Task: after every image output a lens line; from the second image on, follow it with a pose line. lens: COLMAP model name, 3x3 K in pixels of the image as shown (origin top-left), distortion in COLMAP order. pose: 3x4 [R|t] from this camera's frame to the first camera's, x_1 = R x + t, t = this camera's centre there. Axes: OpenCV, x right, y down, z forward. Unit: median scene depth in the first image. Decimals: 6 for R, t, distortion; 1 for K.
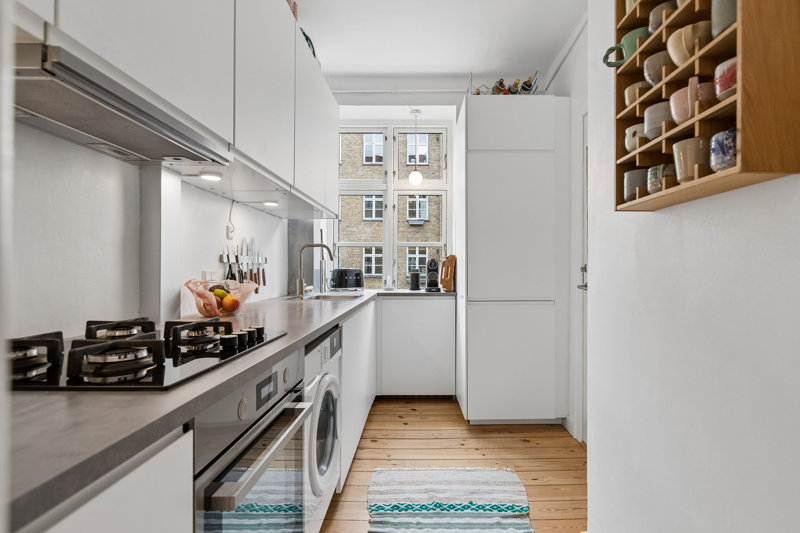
lens RADIAL K [[409.2, 0, 425.1], [0, 409.2, 269.5], [0, 0, 1]] dist [-0.000953, -0.000372]
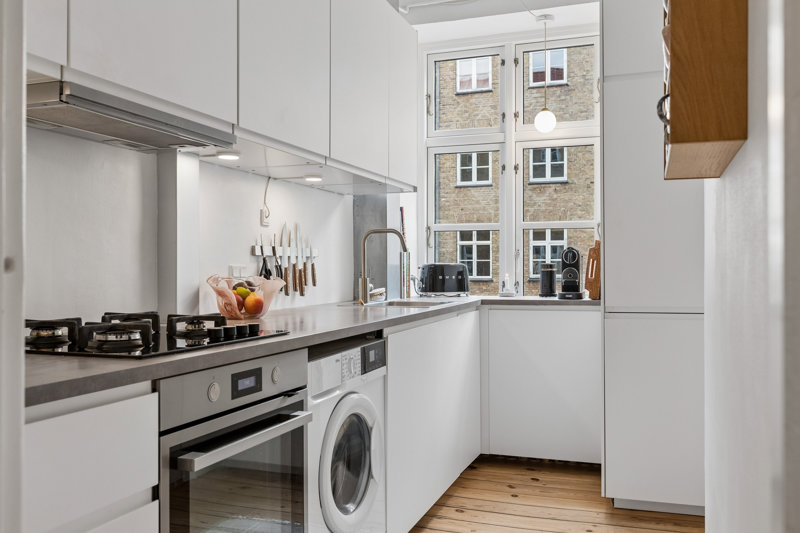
lens RADIAL K [[726.2, 0, 400.1], [0, 726.2, 266.8], [0, 0, 1]] dist [-0.005494, 0.014045]
pose [[0.936570, -0.005877, -0.350432, 0.263294], [0.005042, 0.999982, -0.003295, 0.010598], [0.350445, 0.001319, 0.936582, -0.232198]]
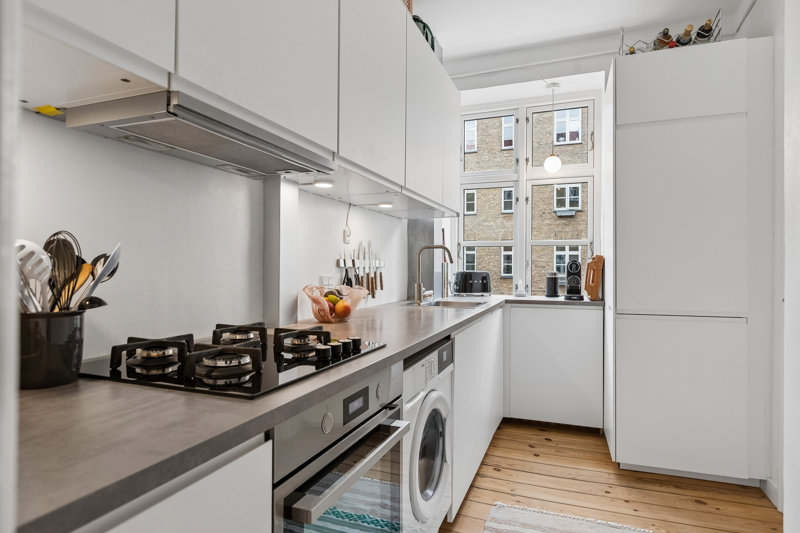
lens RADIAL K [[459.4, 0, 397.7], [0, 459.4, 265.9], [0, 0, 1]] dist [-0.003933, -0.002446]
pose [[0.928659, 0.000607, -0.370933, 0.051279], [-0.002362, 0.999988, -0.004278, -0.015034], [0.370926, 0.004849, 0.928650, 0.009088]]
